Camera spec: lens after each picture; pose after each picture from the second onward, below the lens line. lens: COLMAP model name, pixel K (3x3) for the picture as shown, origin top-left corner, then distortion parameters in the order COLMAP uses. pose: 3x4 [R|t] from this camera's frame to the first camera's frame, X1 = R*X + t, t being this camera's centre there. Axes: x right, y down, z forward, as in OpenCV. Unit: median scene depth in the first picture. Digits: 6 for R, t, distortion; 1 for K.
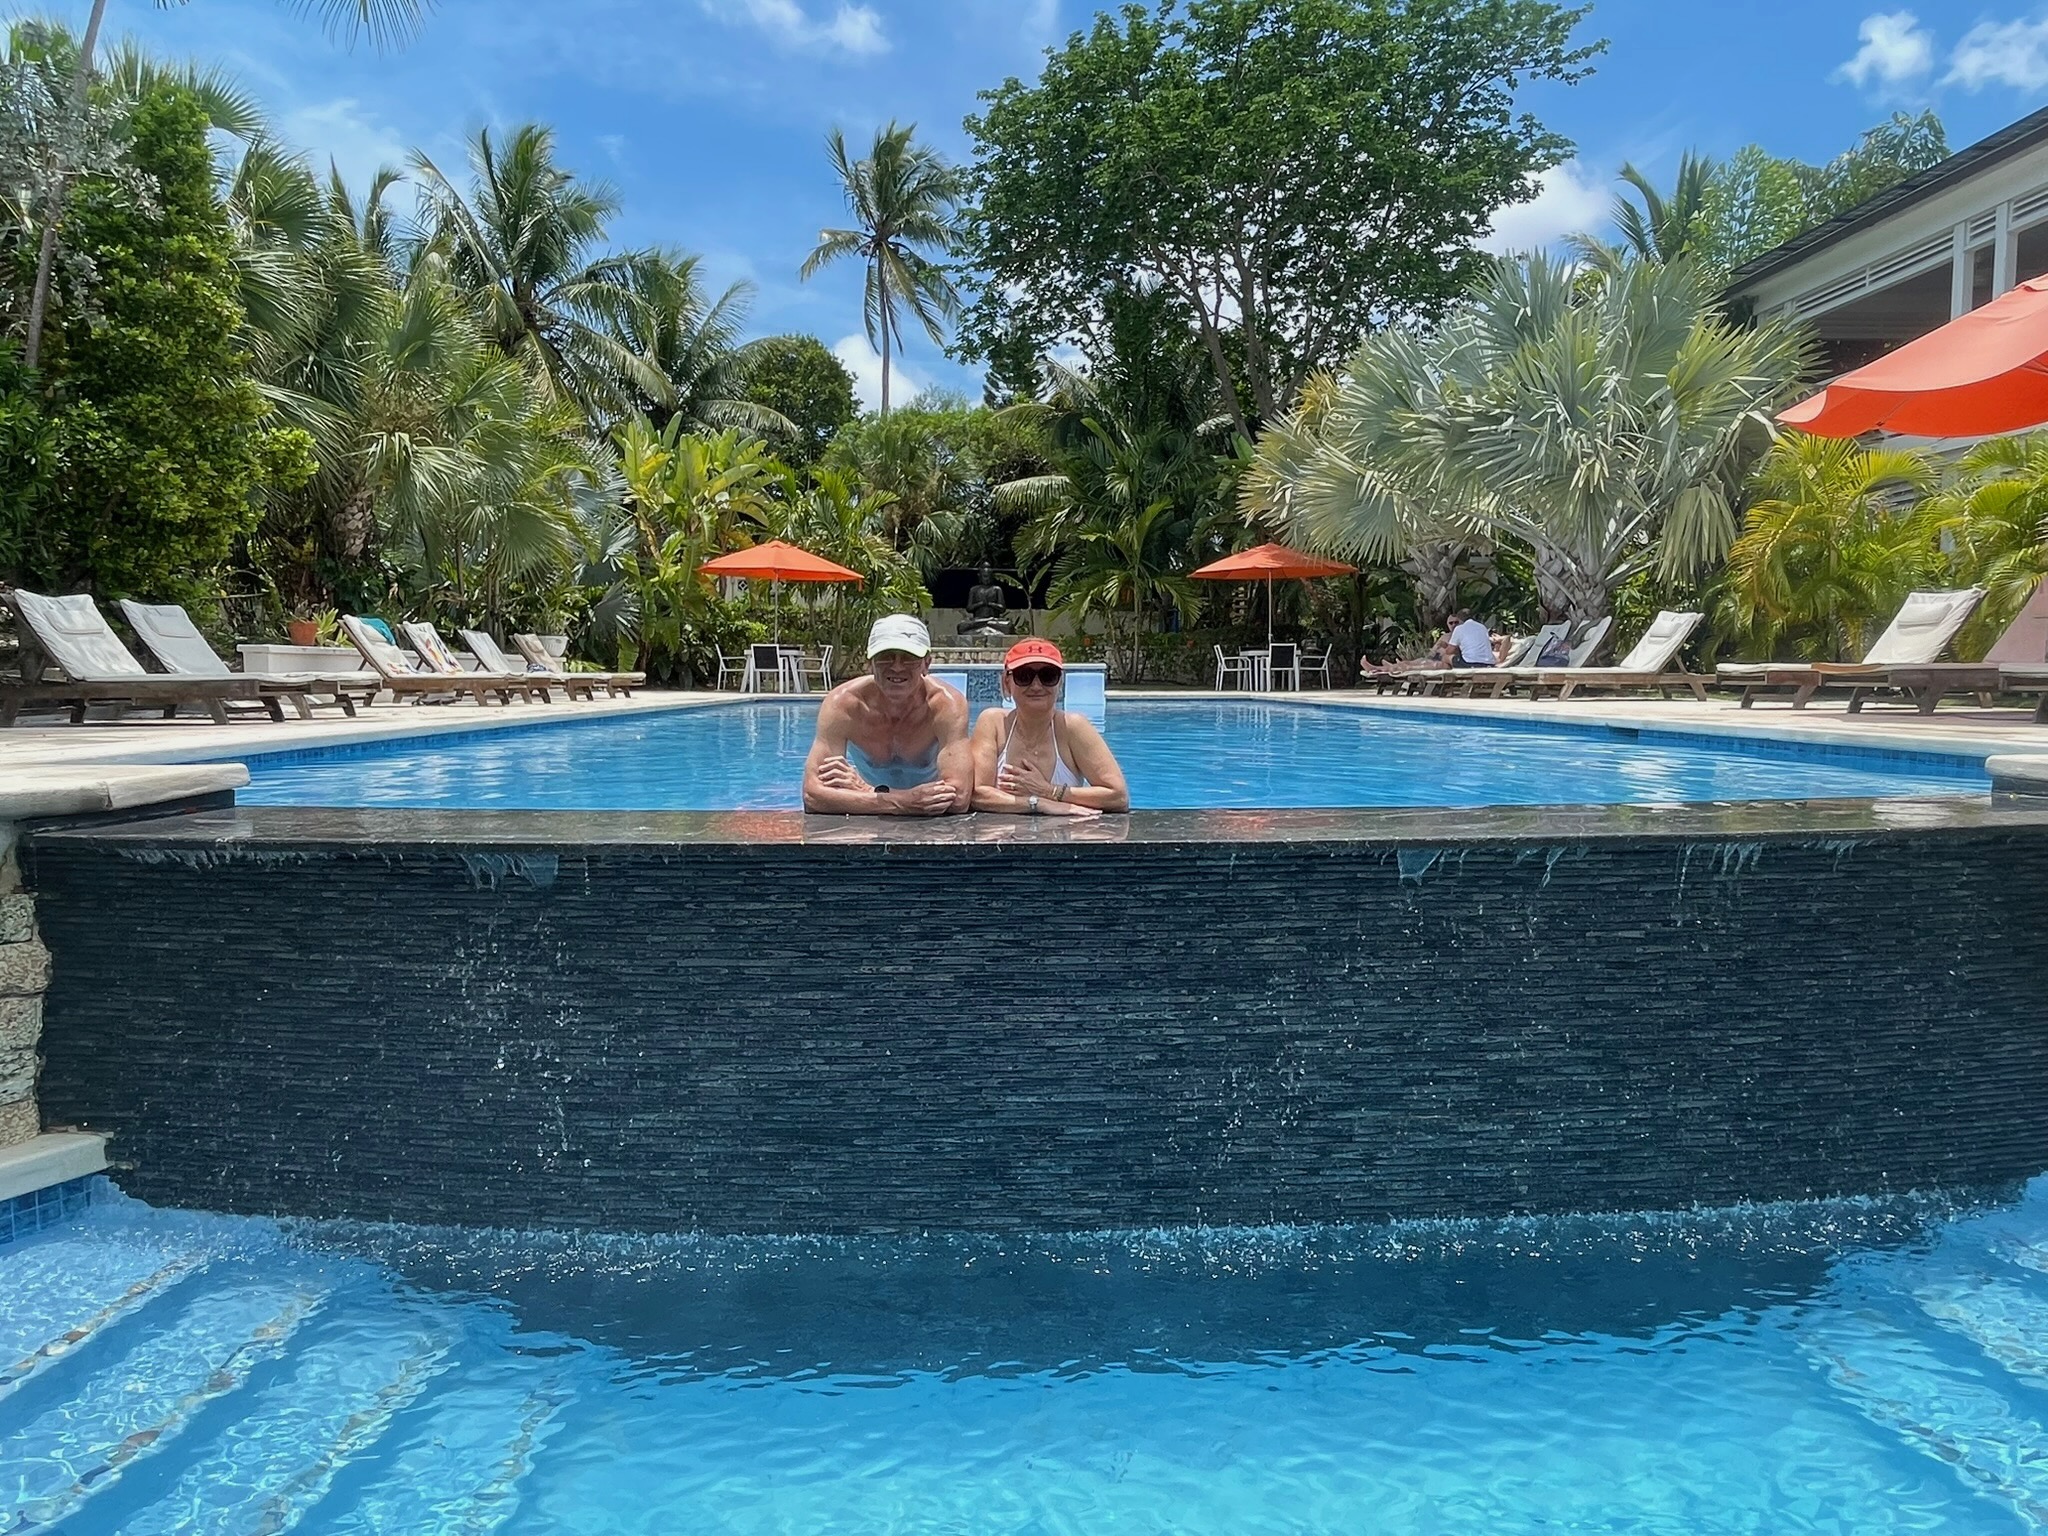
lens RADIAL K [[1196.4, 0, 1027.7], [0, 1196.4, 766.0], [0, 0, 1]] dist [-0.004272, 0.003677]
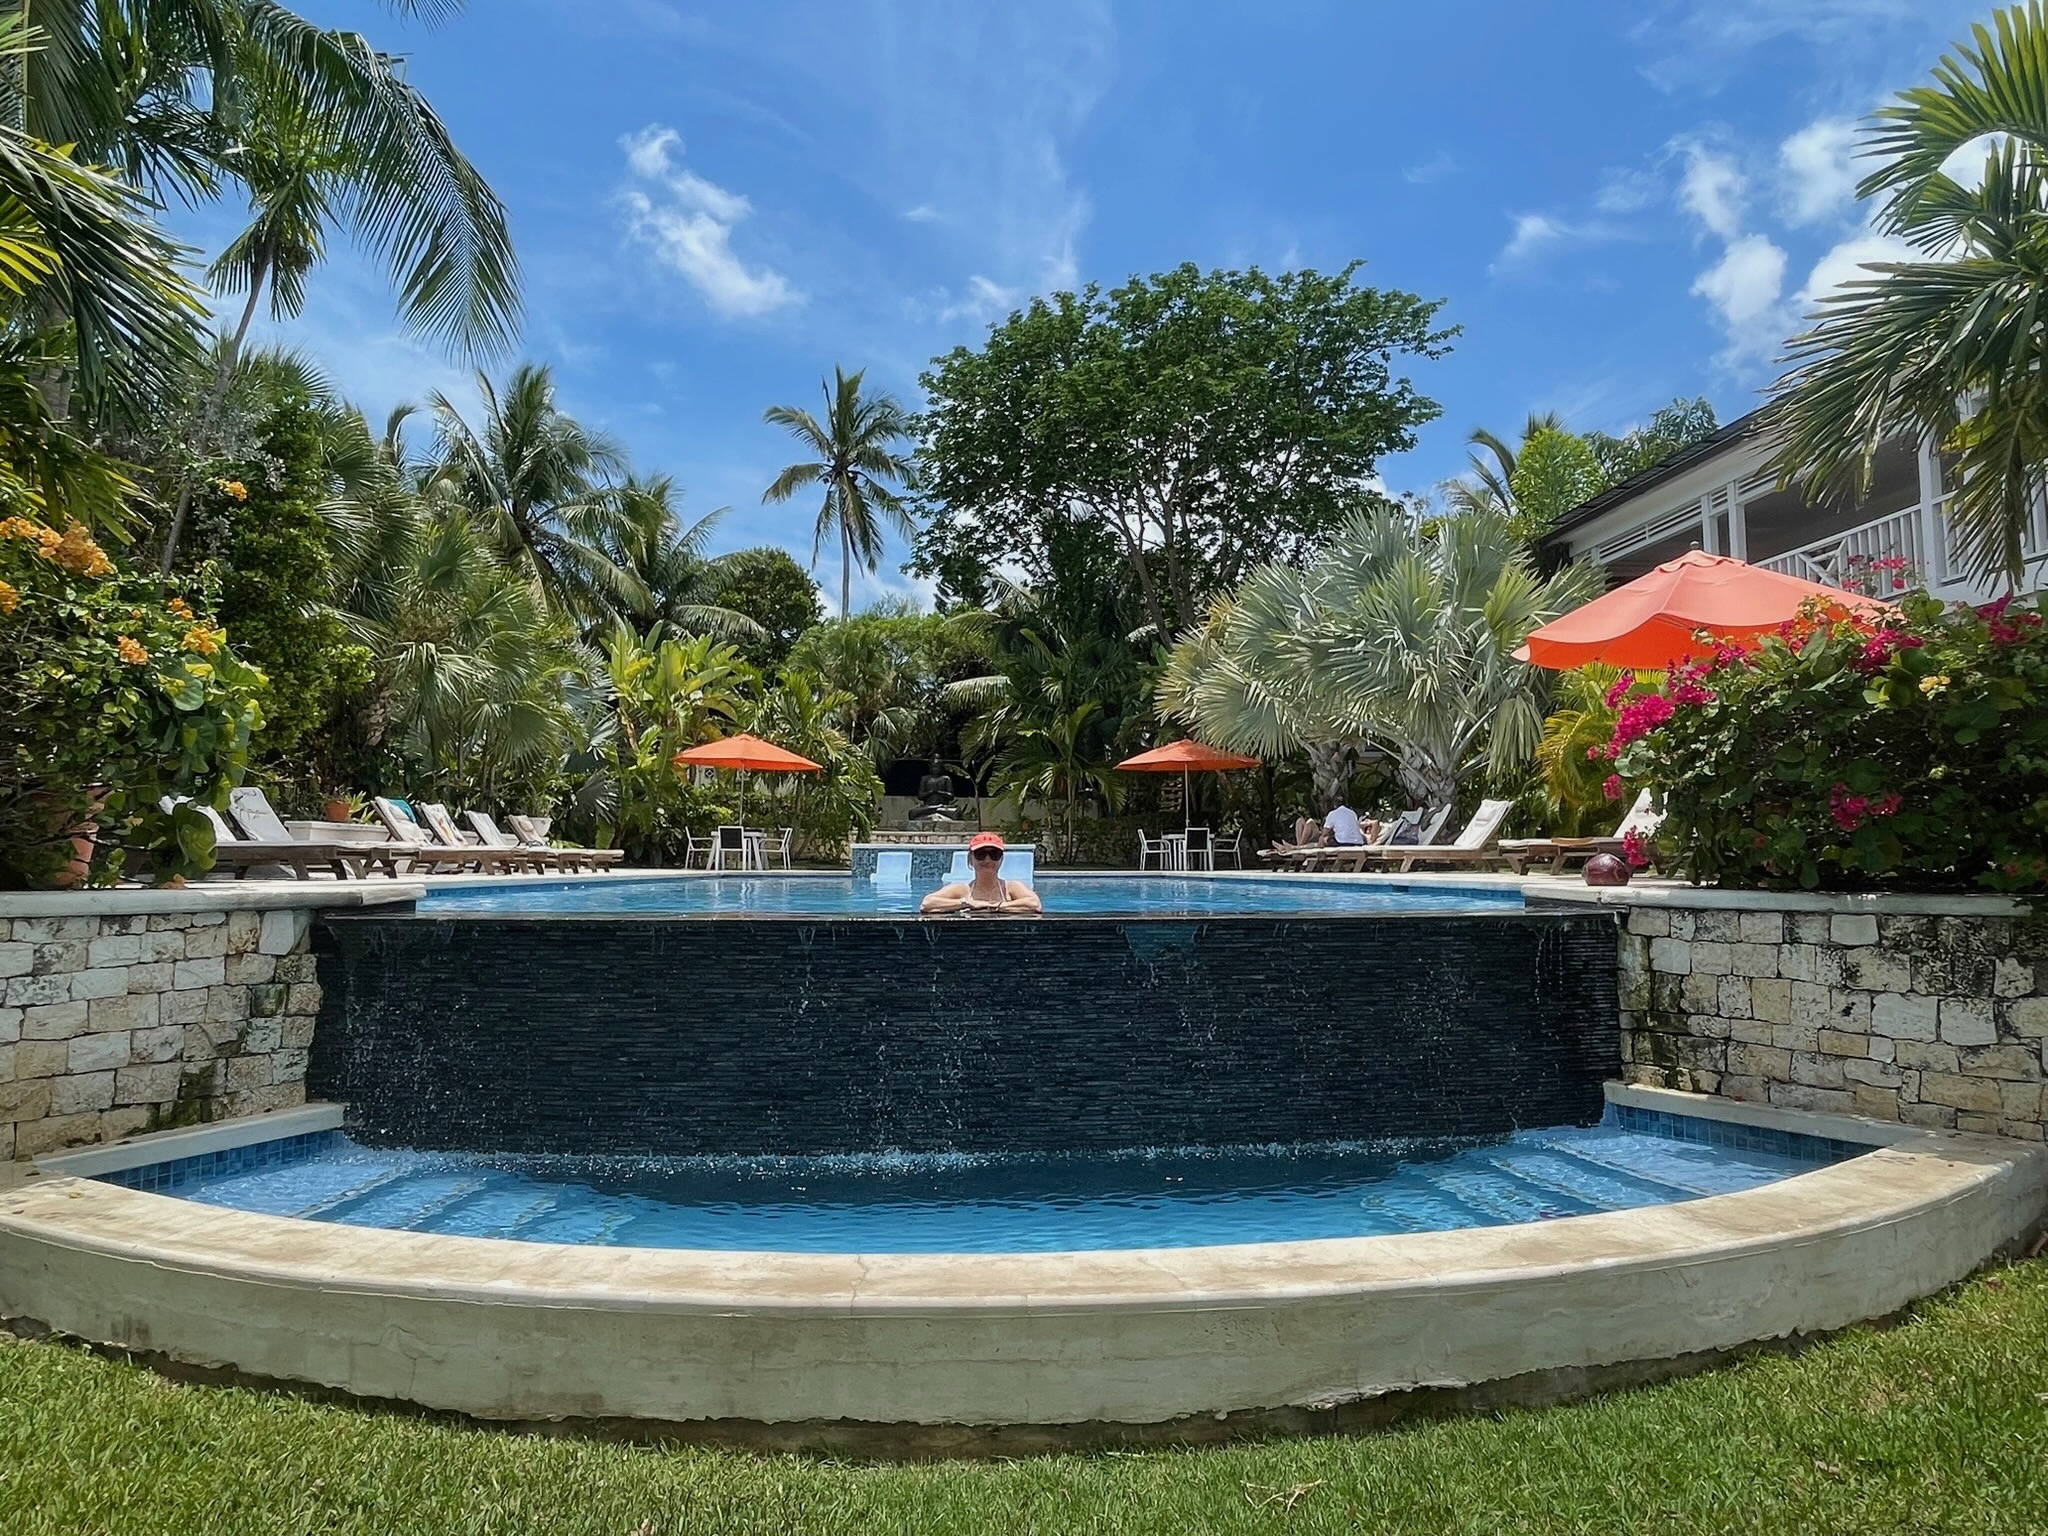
lens RADIAL K [[1196.4, 0, 1020.1], [0, 1196.4, 767.9], [0, 0, 1]] dist [-0.004272, 0.003677]
pose [[0.999559, 0.006278, 0.029013, 0.015770], [-0.001697, 0.987866, -0.155297, 0.016266], [-0.029636, 0.155180, 0.987442, -0.109883]]
